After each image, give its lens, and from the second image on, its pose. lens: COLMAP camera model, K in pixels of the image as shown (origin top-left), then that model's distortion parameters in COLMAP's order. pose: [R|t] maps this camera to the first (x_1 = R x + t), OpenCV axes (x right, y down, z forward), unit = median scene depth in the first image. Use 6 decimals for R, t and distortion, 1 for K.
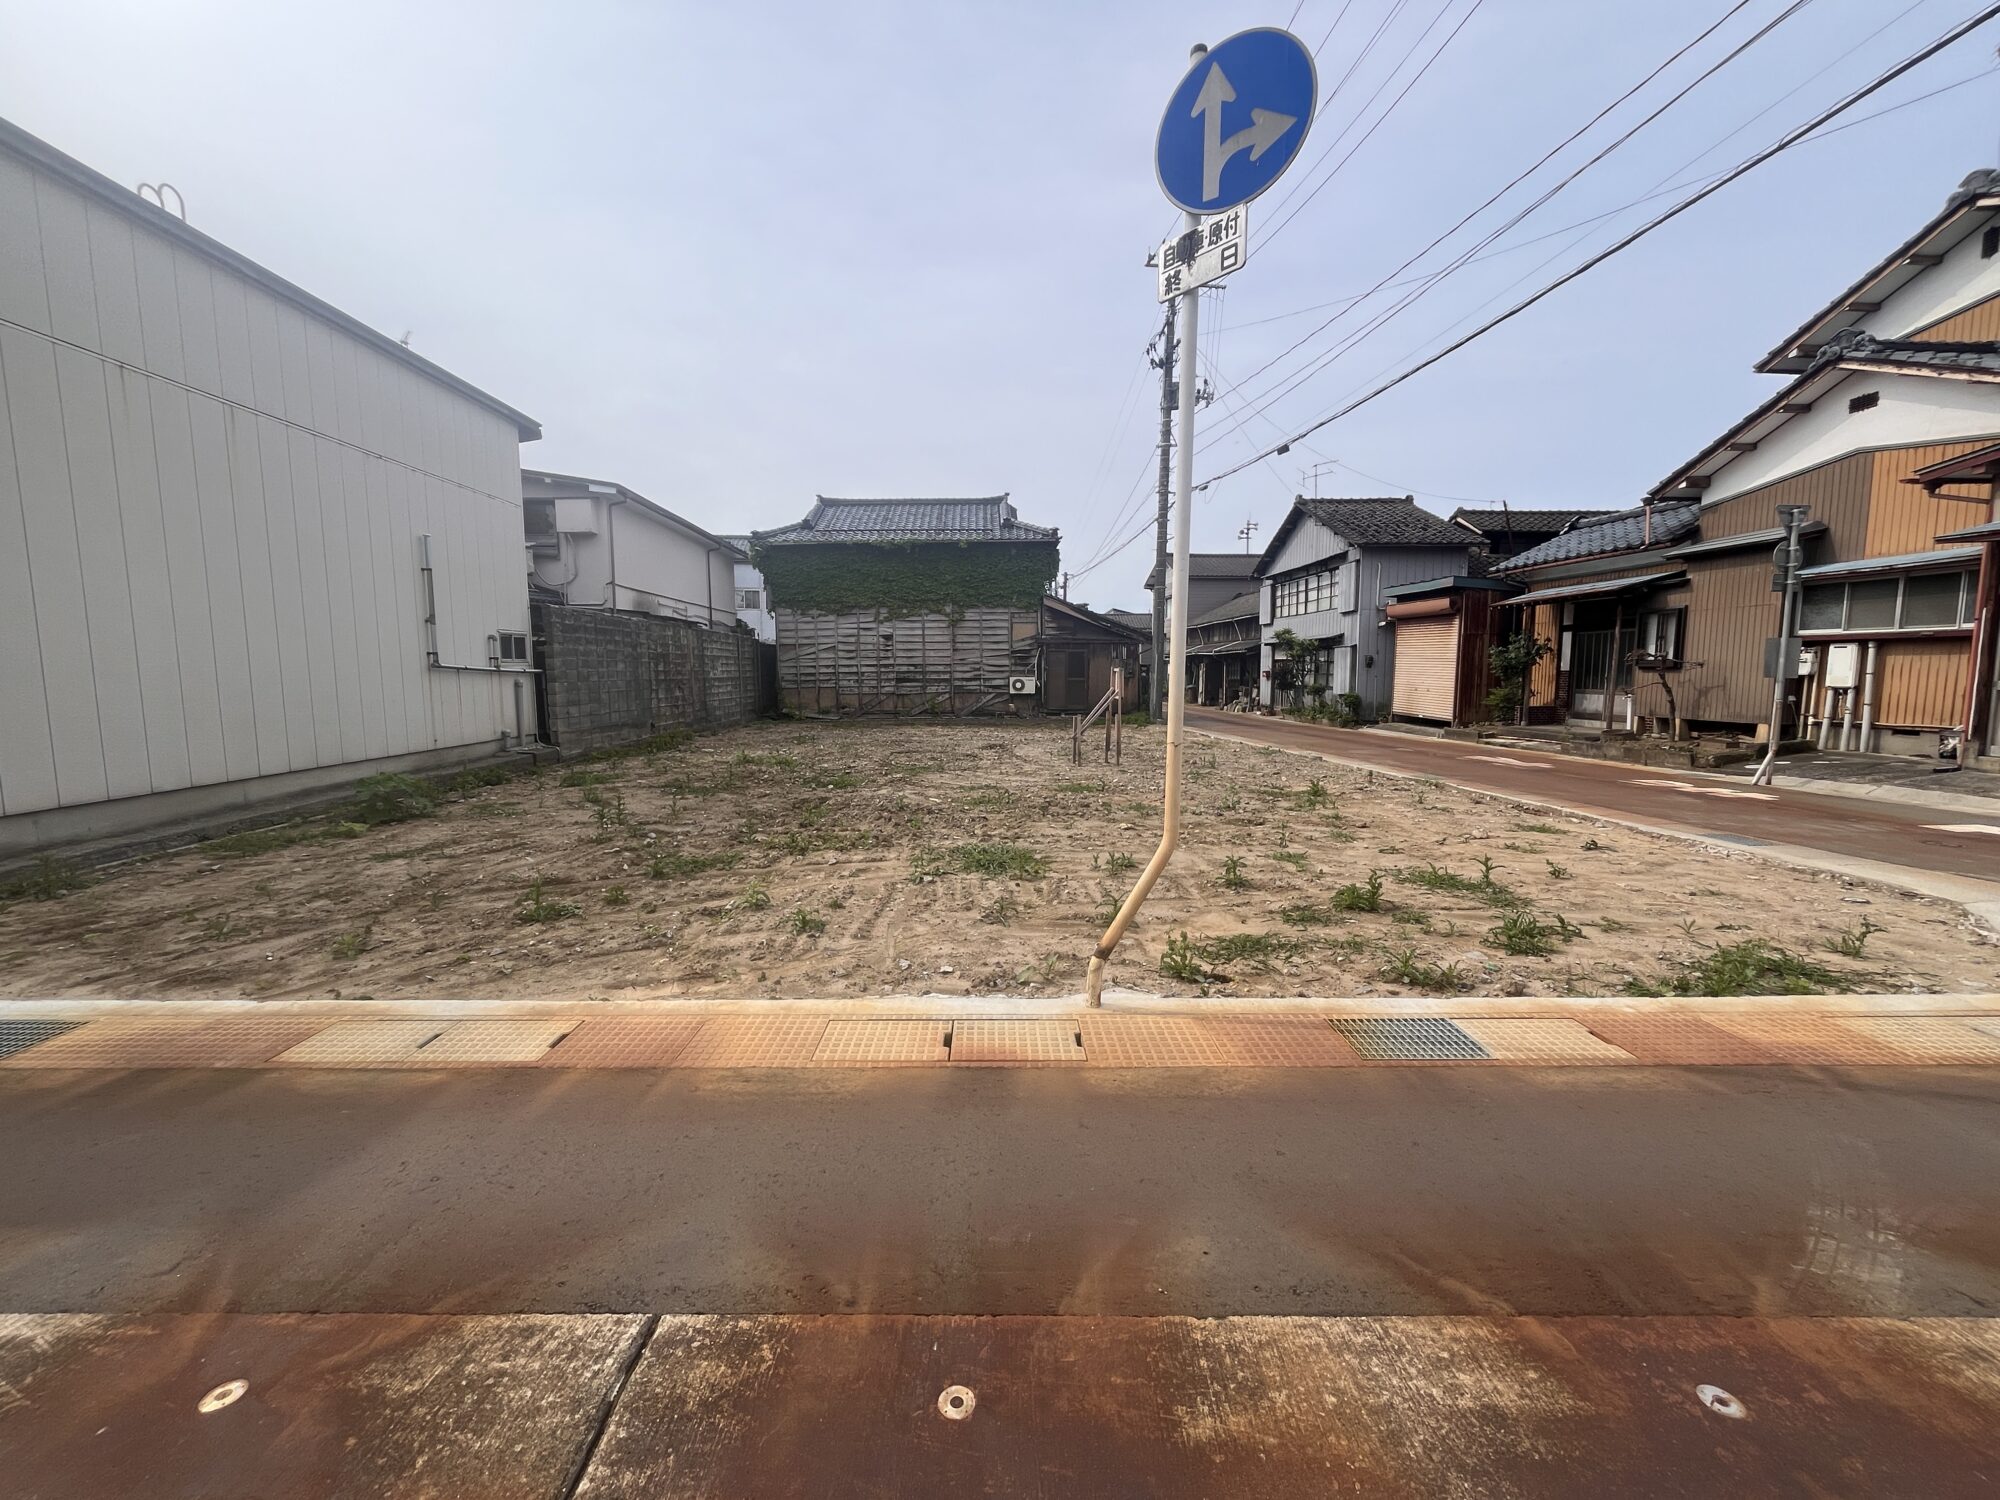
lens RADIAL K [[807.4, 0, 989.4], [0, 807.4, 752.6], [0, 0, 1]] dist [-0.001047, -0.000950]
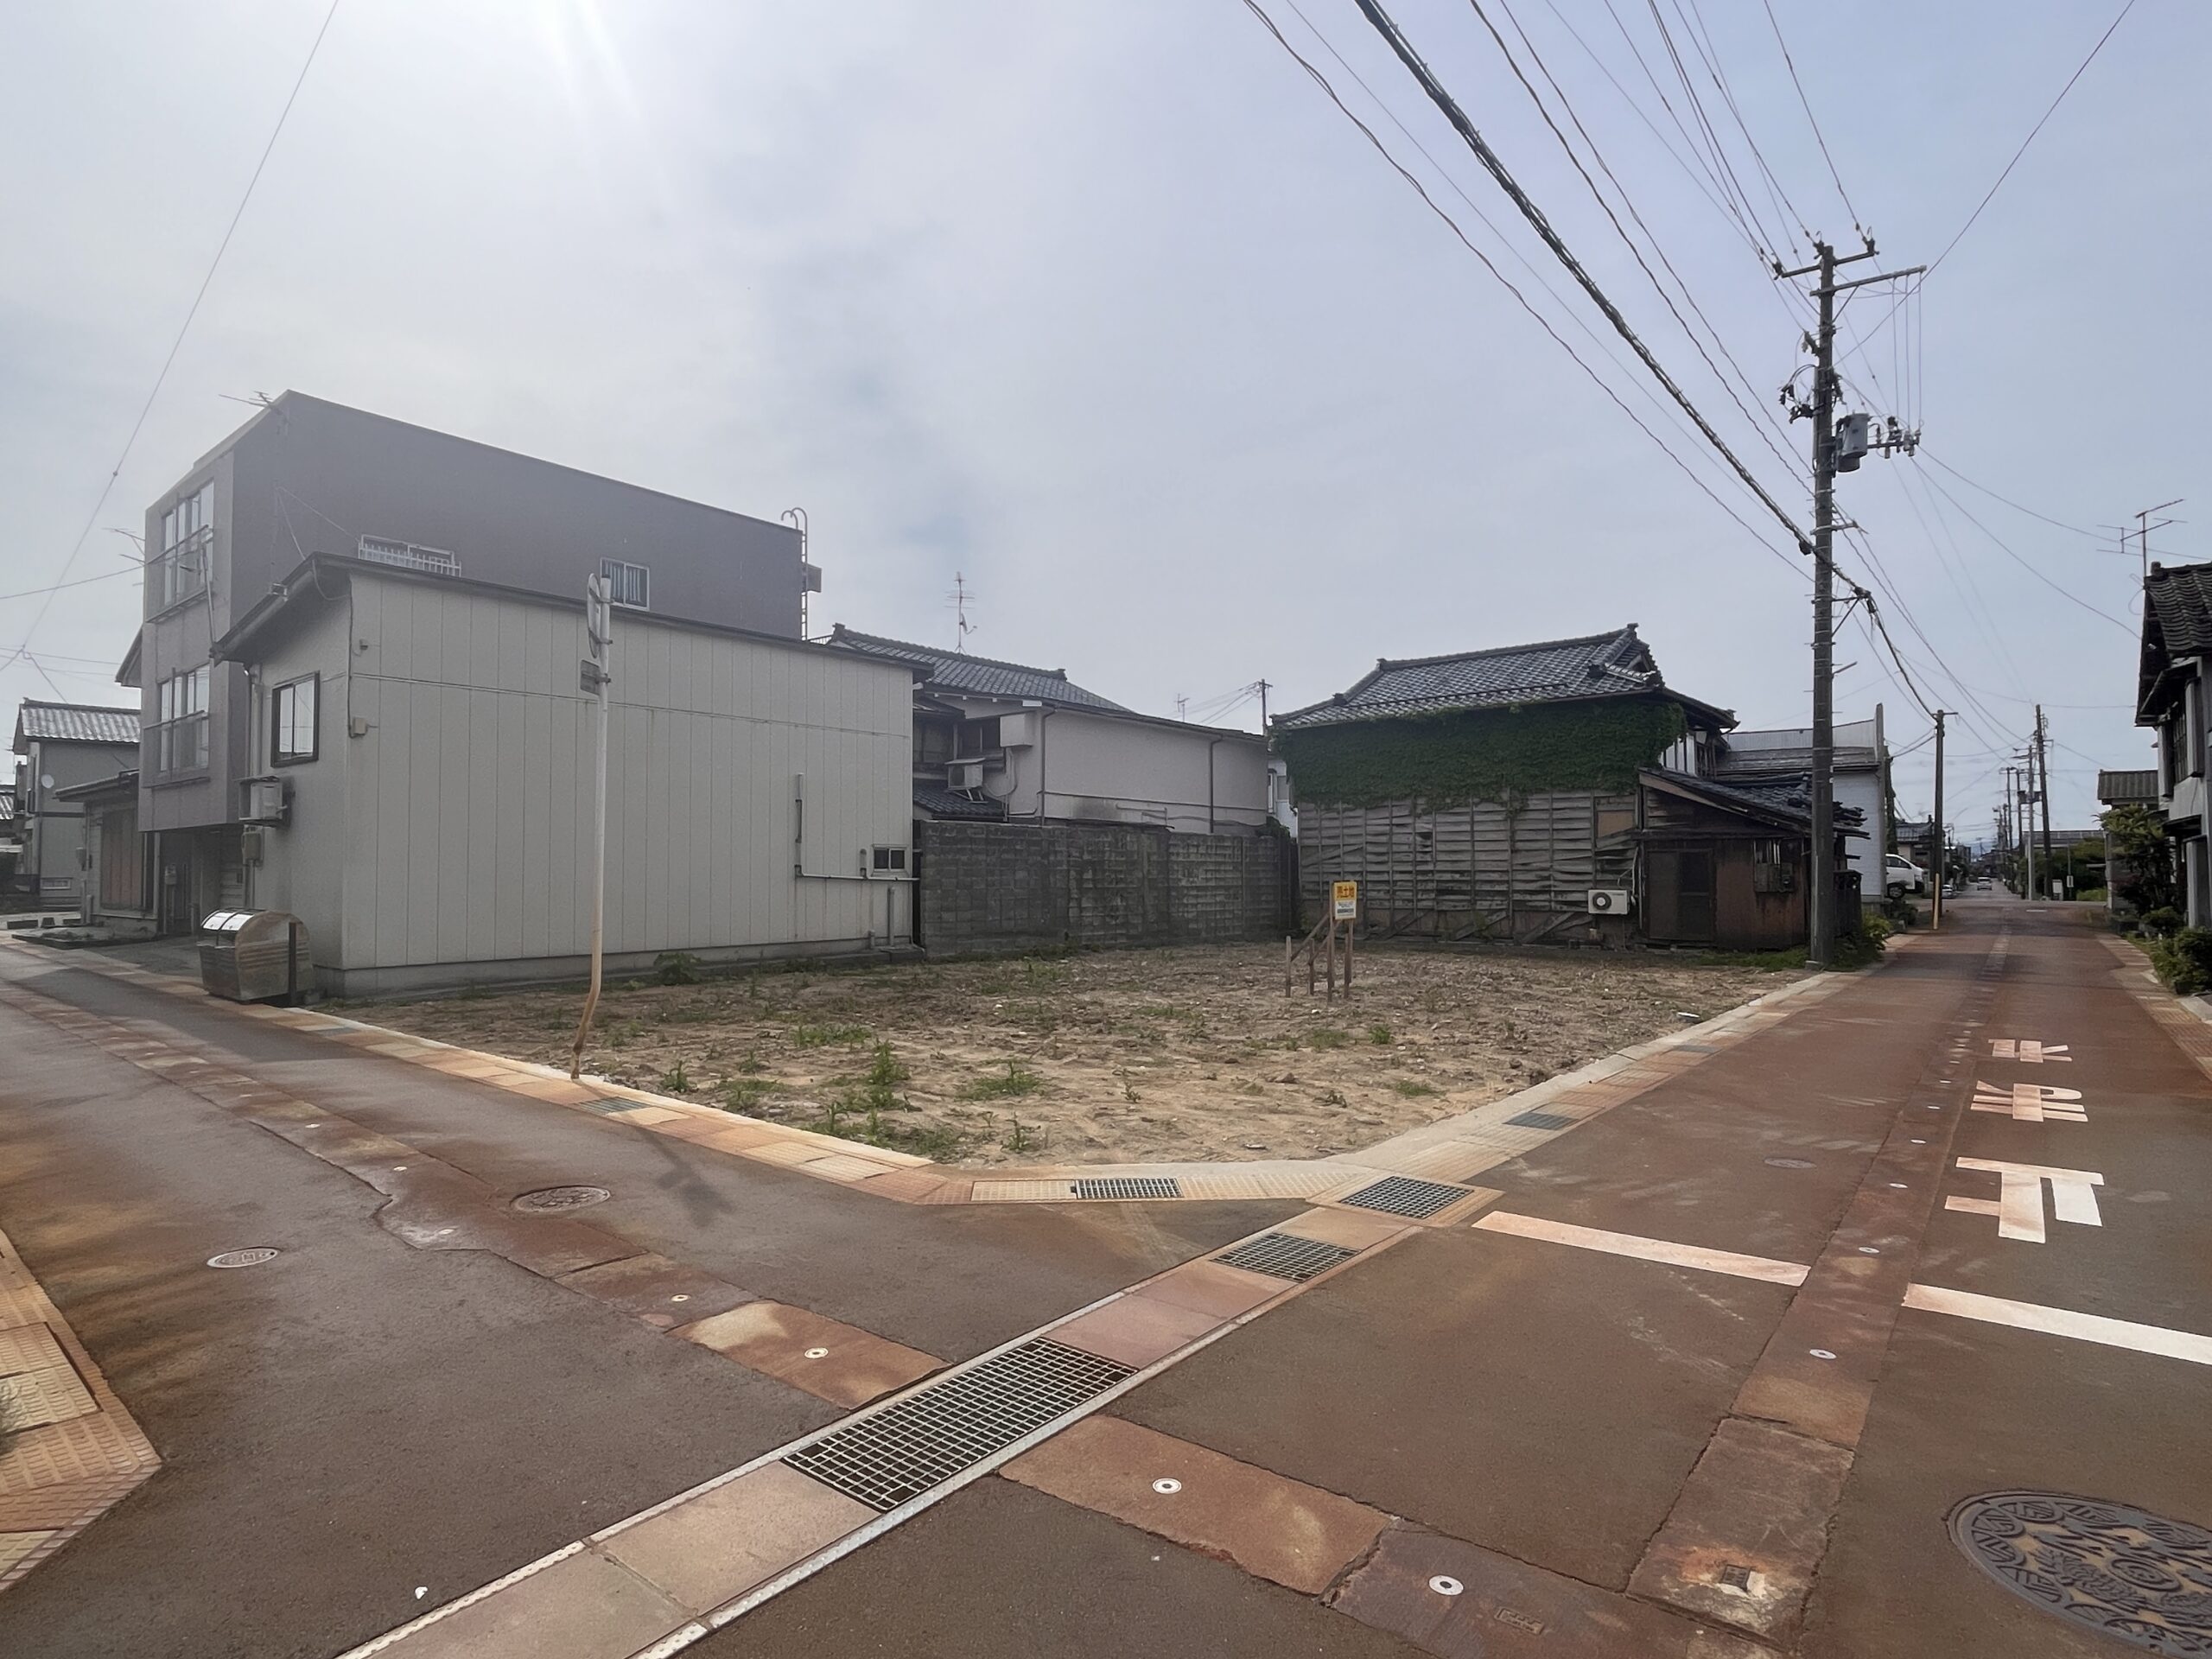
lens RADIAL K [[1170.0, 0, 1089.4], [0, 1170.0, 833.6], [0, 0, 1]] dist [0.003357, -0.002959]
pose [[0.755515, -0.017573, -0.654896, 0.434281], [-0.070124, 0.991728, -0.107509, -0.004175], [0.651367, 0.127148, 0.748033, -0.040719]]
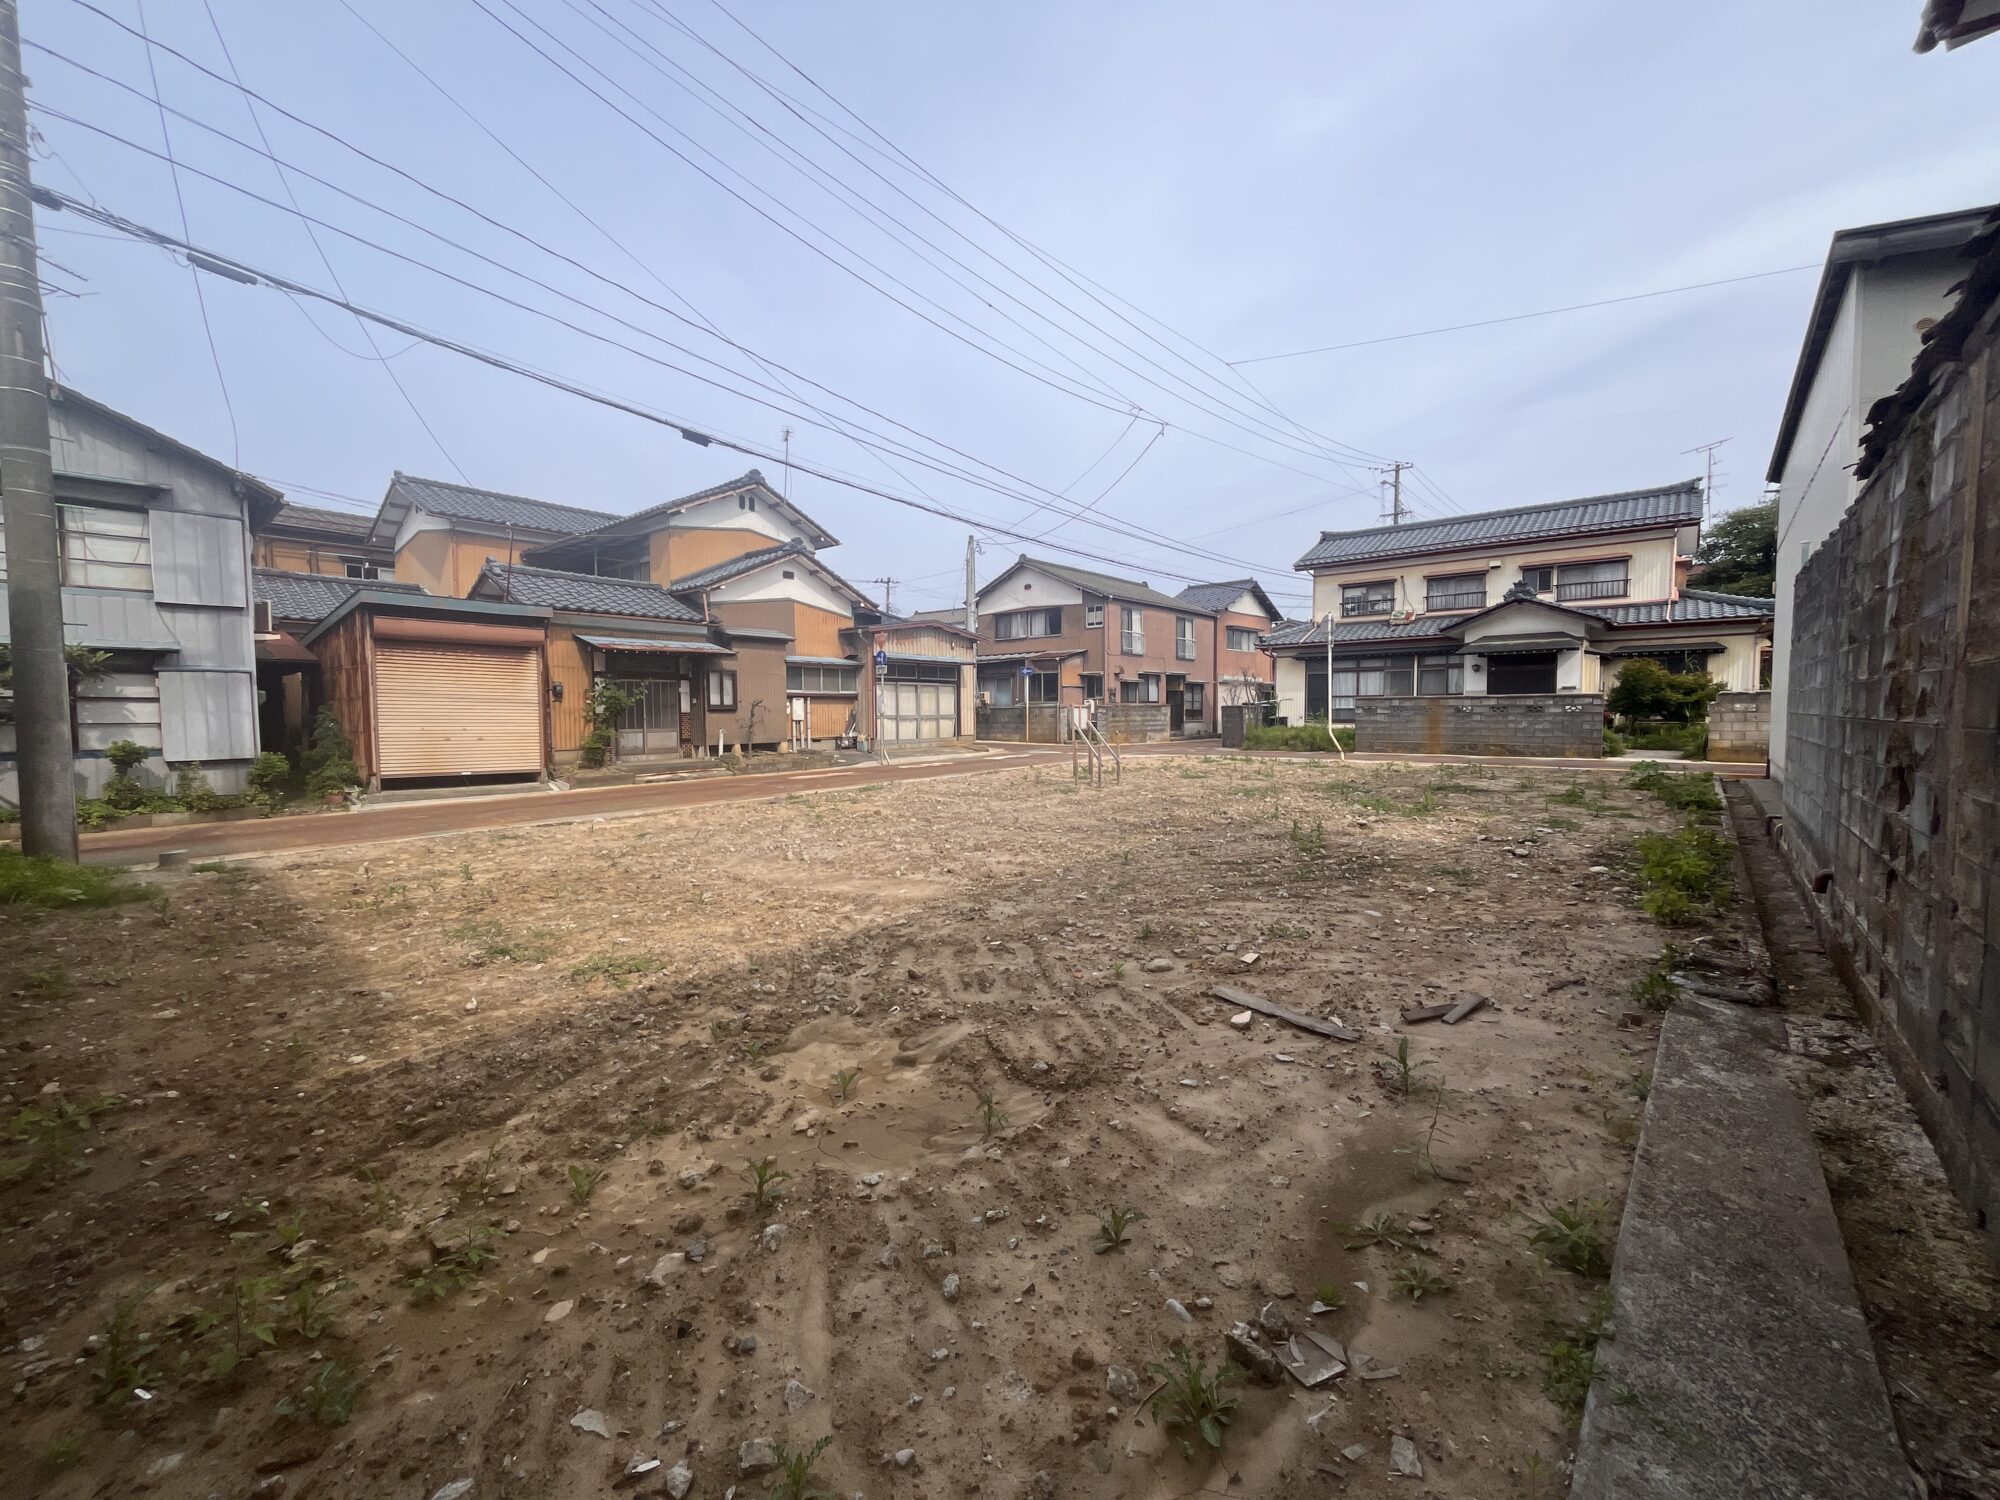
lens RADIAL K [[807.4, 0, 983.2], [0, 807.4, 745.3], [0, 0, 1]] dist [-0.001047, -0.000950]
pose [[-0.730349, -0.020322, 0.682772, -0.323291], [0.080819, 0.989965, 0.115916, -0.114418], [-0.678276, 0.139840, -0.721378, 1.146437]]
